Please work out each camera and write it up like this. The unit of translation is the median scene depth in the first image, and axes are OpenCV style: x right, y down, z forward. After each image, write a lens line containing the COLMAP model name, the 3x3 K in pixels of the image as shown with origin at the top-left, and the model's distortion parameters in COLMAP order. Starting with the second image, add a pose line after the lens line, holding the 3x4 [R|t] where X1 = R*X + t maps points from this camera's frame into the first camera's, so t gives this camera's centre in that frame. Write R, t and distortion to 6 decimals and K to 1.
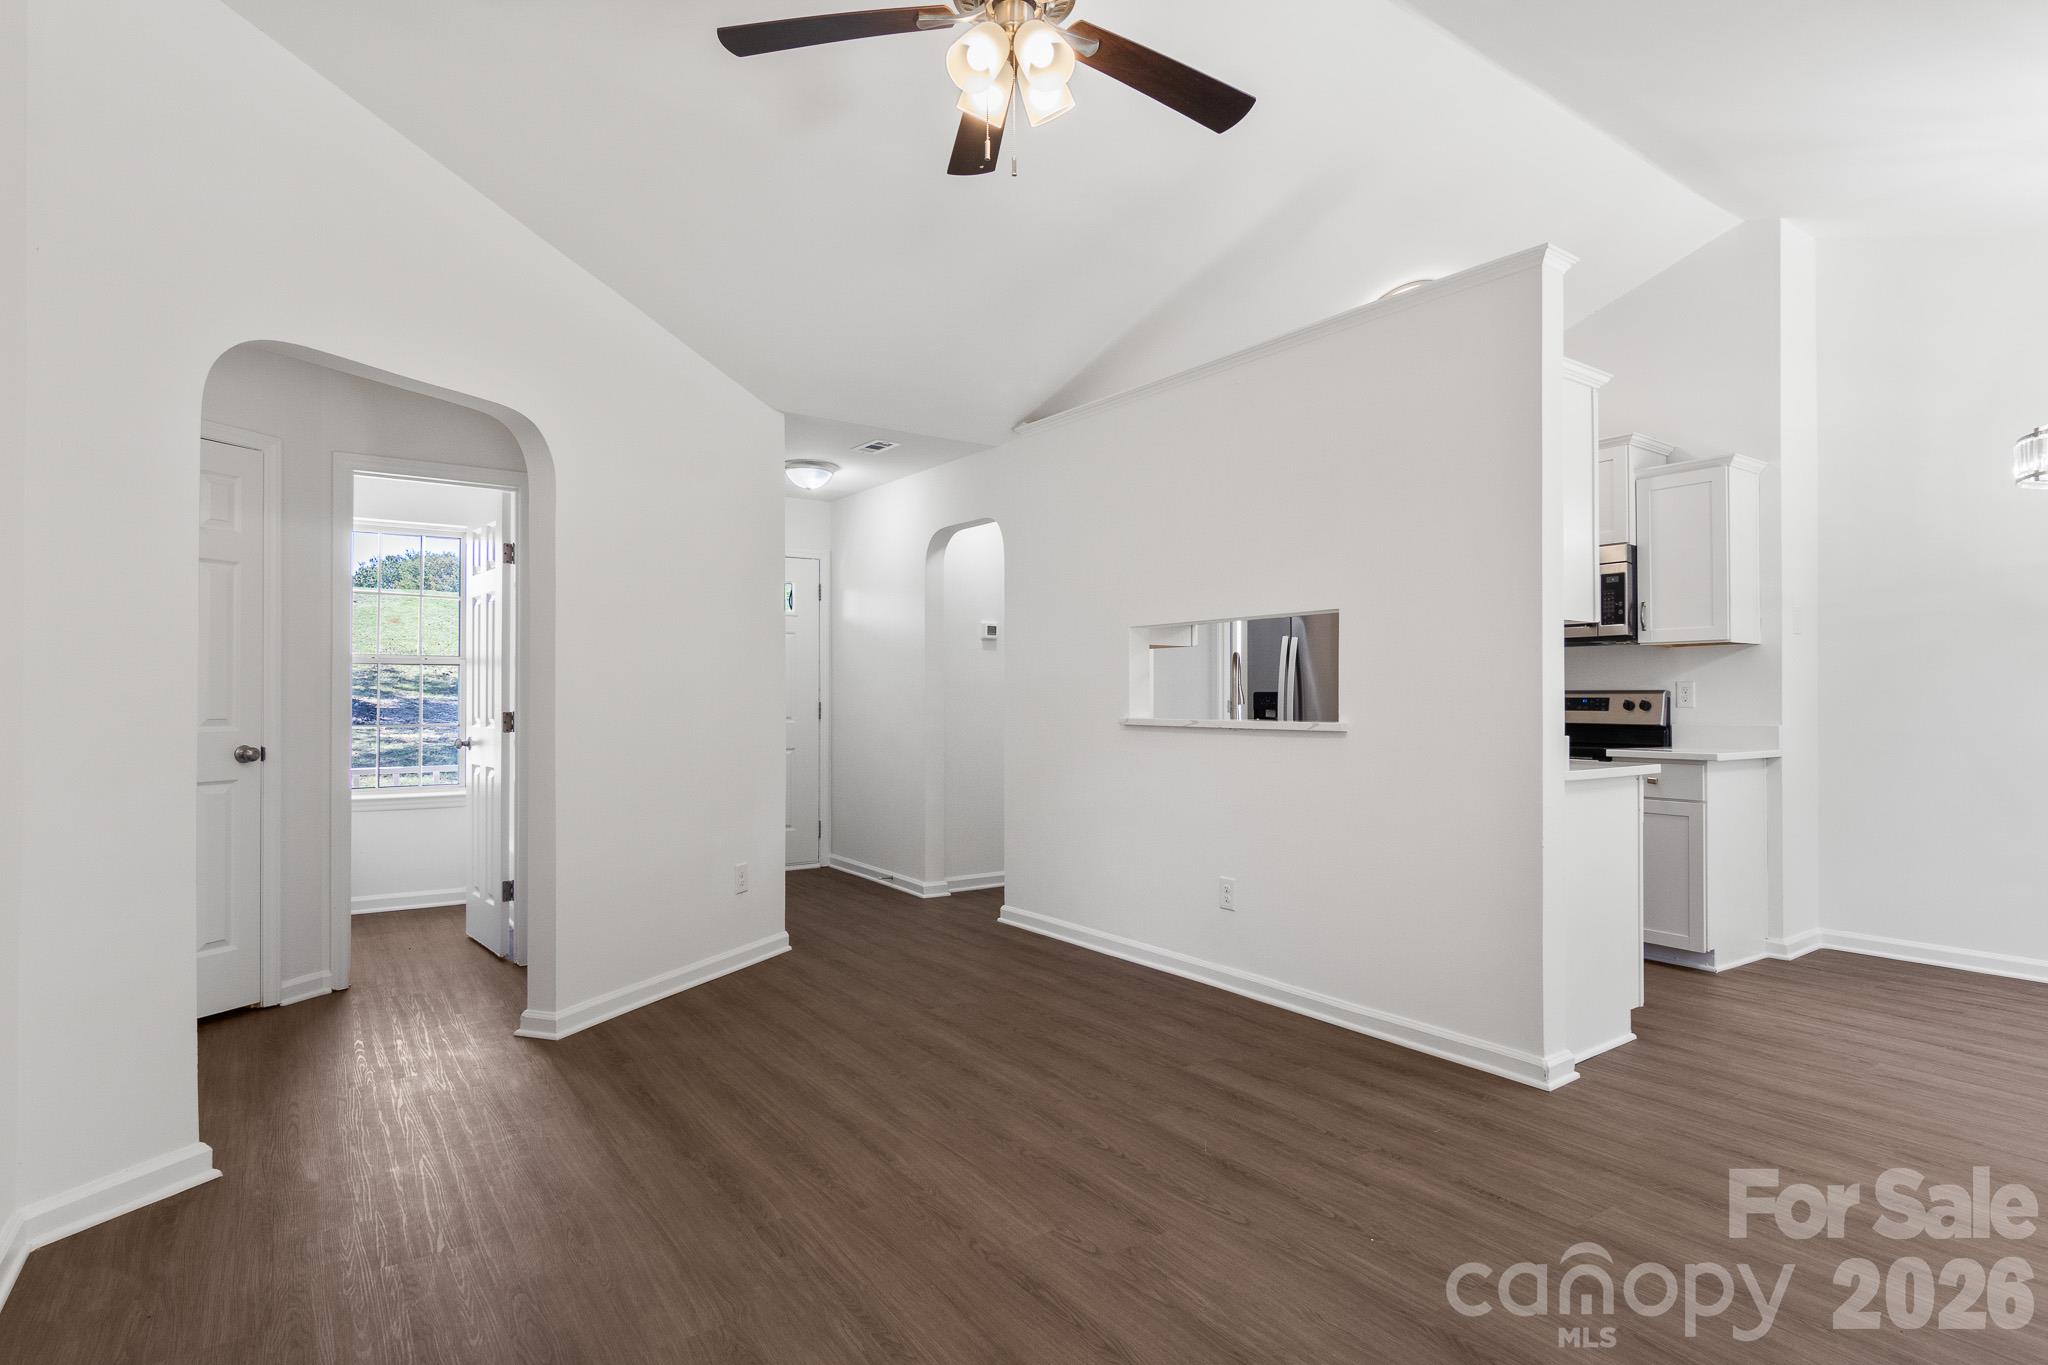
lens RADIAL K [[1057.2, 0, 1031.9], [0, 1057.2, 693.9], [0, 0, 1]] dist [-0.001898, 0.001161]
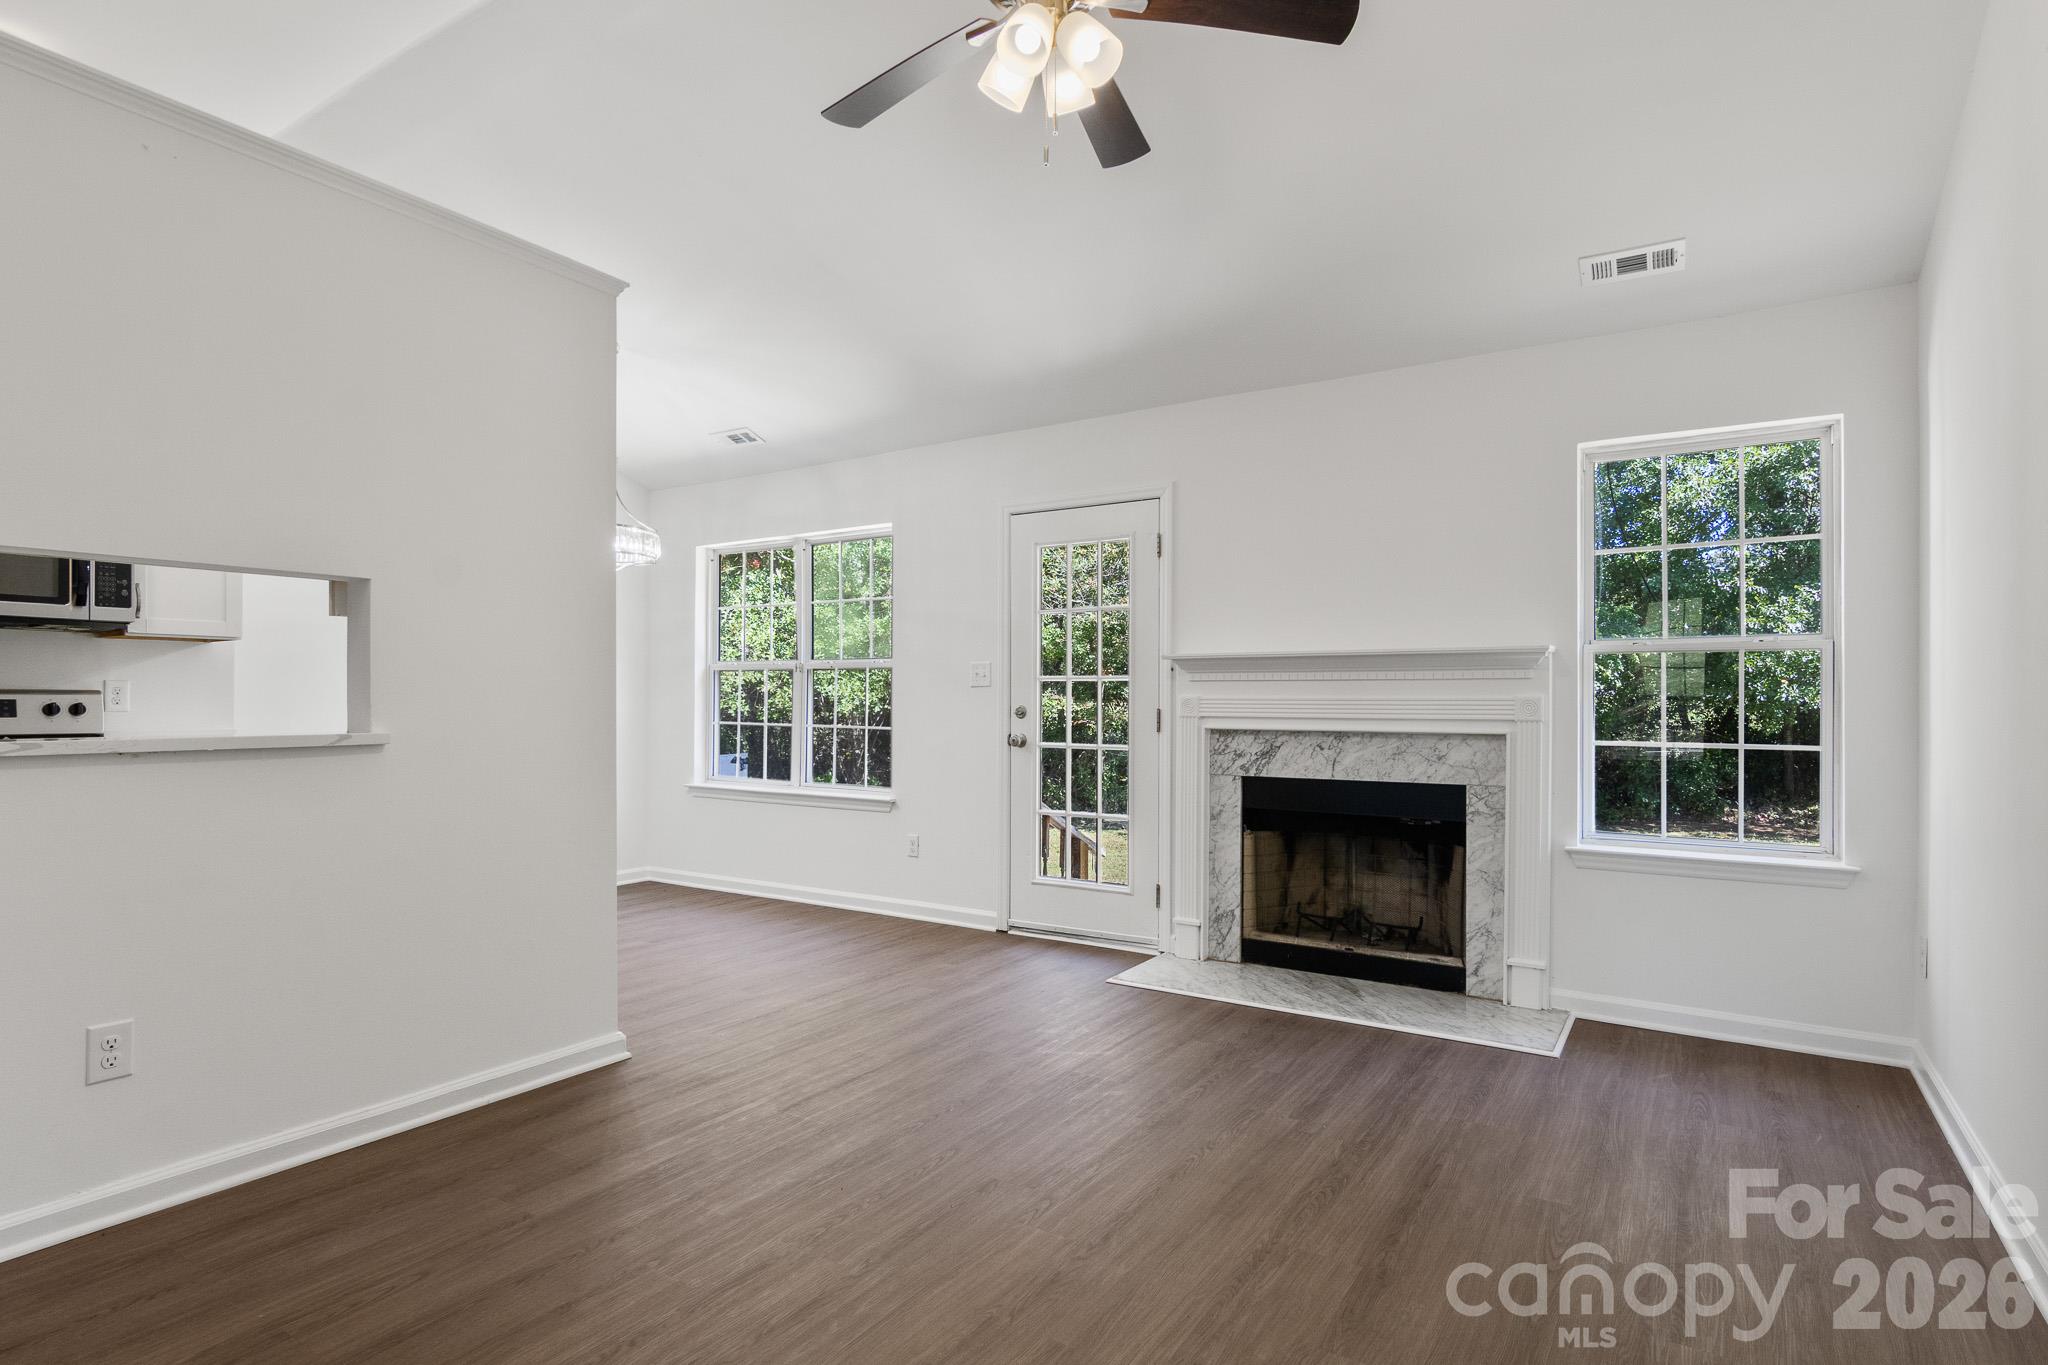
lens RADIAL K [[1057.2, 0, 1031.9], [0, 1057.2, 693.9], [0, 0, 1]] dist [-0.001898, 0.001161]
pose [[-0.368932, 0.006209, 0.929436, -0.505220], [-0.004418, 0.999955, -0.008434, 0.003421], [-0.929446, -0.007218, -0.368888, 0.747024]]
